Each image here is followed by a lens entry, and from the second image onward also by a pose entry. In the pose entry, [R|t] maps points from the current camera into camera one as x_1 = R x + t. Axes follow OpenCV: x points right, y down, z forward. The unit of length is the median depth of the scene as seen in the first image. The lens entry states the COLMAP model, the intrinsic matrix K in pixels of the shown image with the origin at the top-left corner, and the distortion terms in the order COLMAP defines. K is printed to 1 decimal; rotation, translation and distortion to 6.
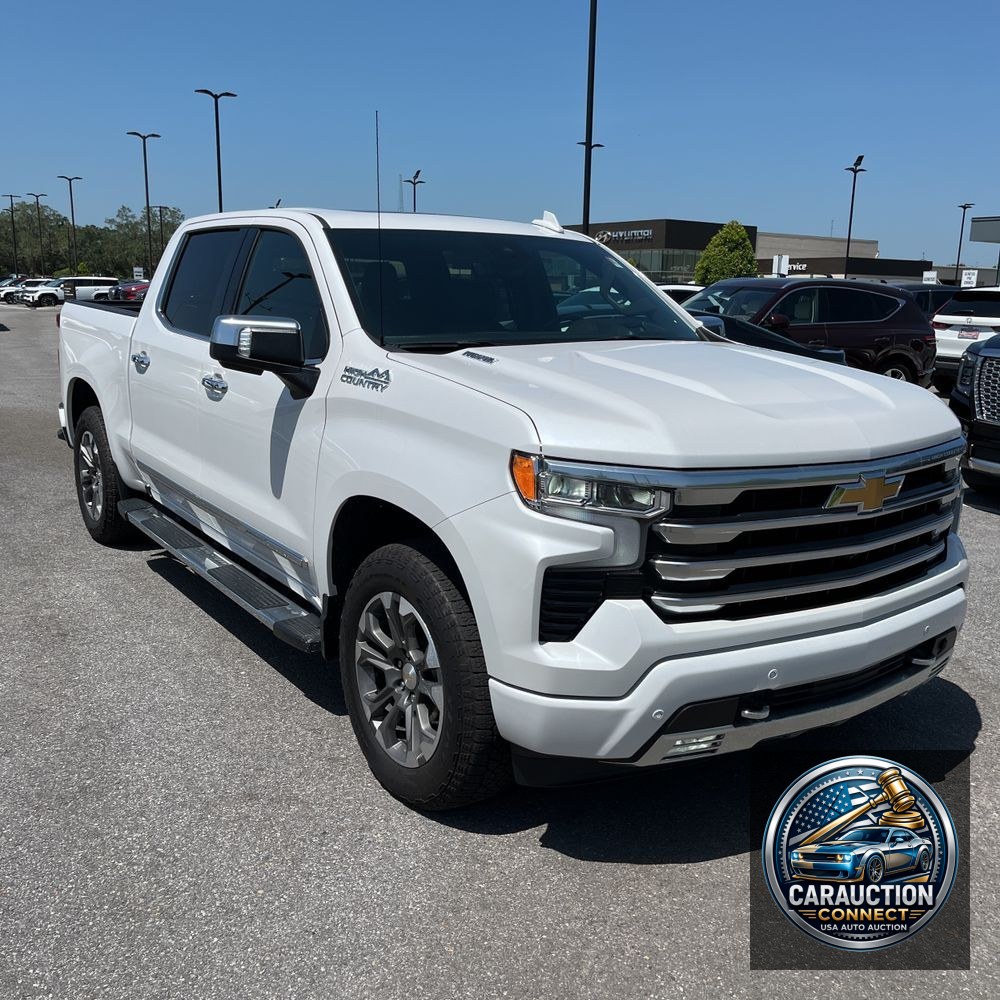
lens RADIAL K [[1012.2, 0, 500.0], [0, 1012.2, 500.0], [0, 0, 1]] dist [0.038823, -0.032587]
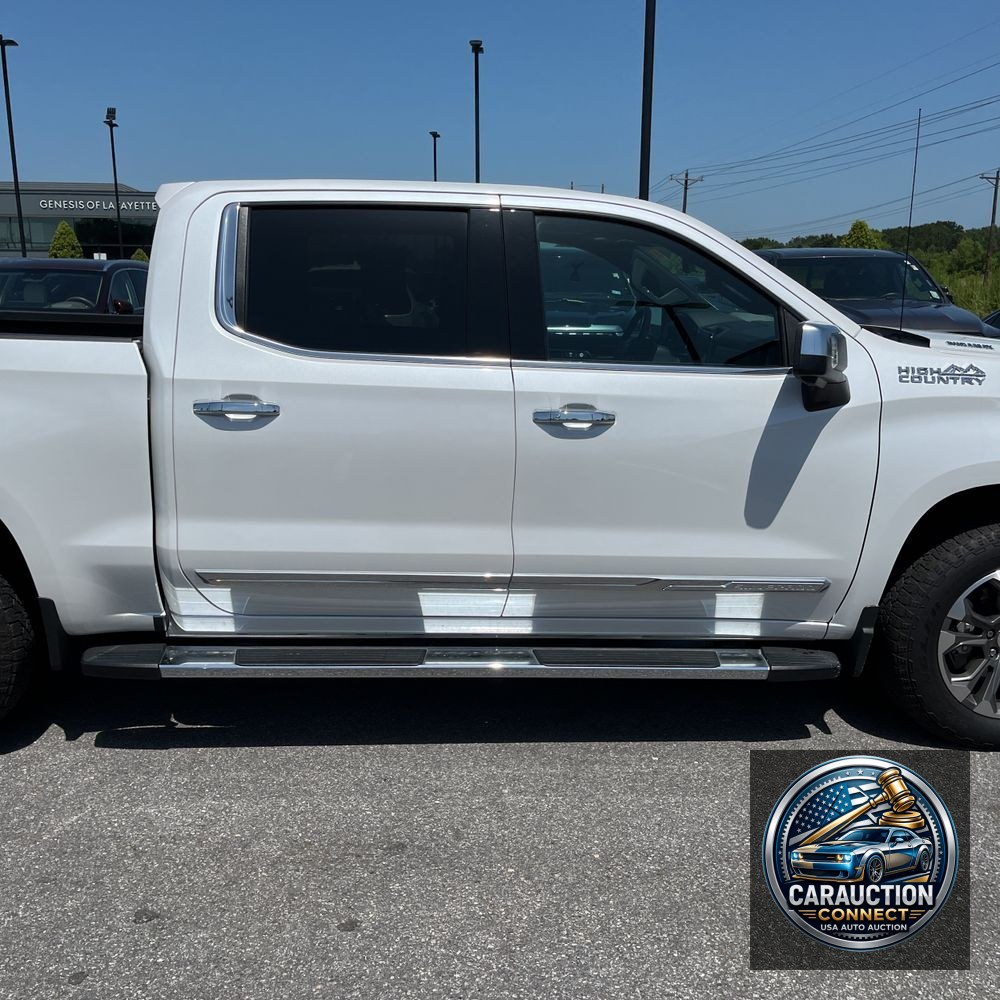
lens RADIAL K [[1012.2, 0, 500.0], [0, 1012.2, 500.0], [0, 0, 1]] dist [0.038823, -0.032587]
pose [[0.518636, -0.198043, 0.831743, -1.131732], [0.178754, 0.976422, 0.121029, -0.183698], [-0.836101, 0.085907, 0.541808, 0.757238]]
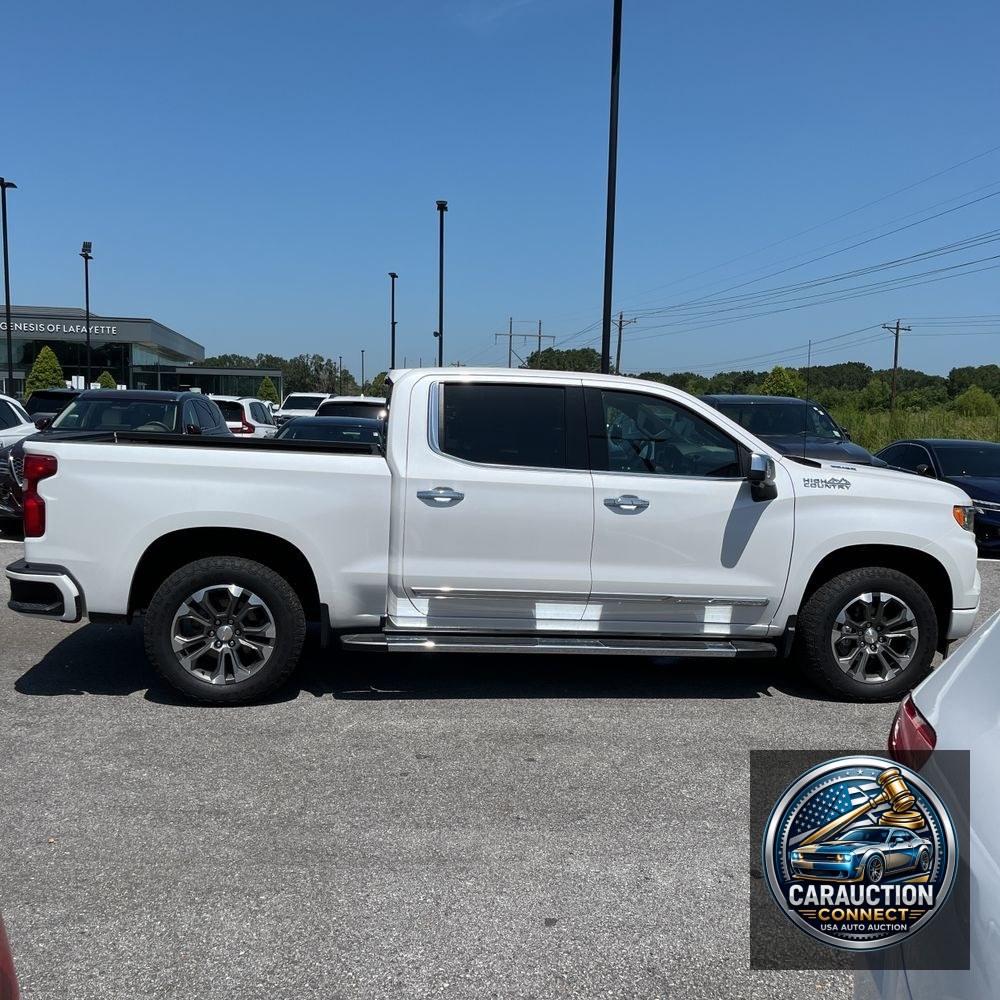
lens RADIAL K [[1008.2, 0, 513.2], [0, 1008.2, 497.2], [0, 0, 1]] dist [0.044394, -0.020500]
pose [[0.452622, -0.086621, 0.887485, -1.833475], [0.164118, 0.986361, 0.012571, -0.193282], [-0.876470, 0.139962, 0.460664, 0.603827]]
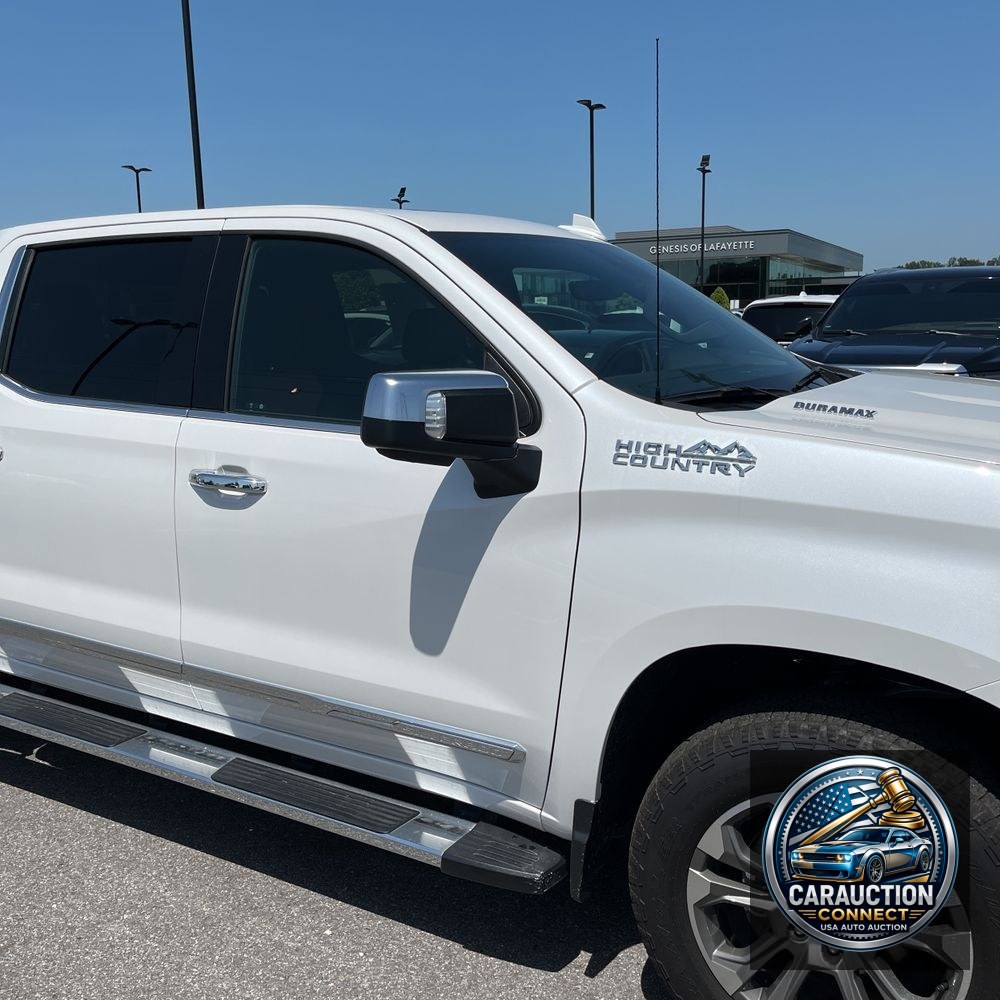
lens RADIAL K [[1012.2, 0, 500.0], [0, 1012.2, 500.0], [0, 0, 1]] dist [0.038823, -0.032587]
pose [[0.905297, -0.108864, 0.410593, -0.455168], [0.119886, 0.992787, -0.001104, -0.097332], [-0.407511, 0.050223, 0.911818, 0.432257]]
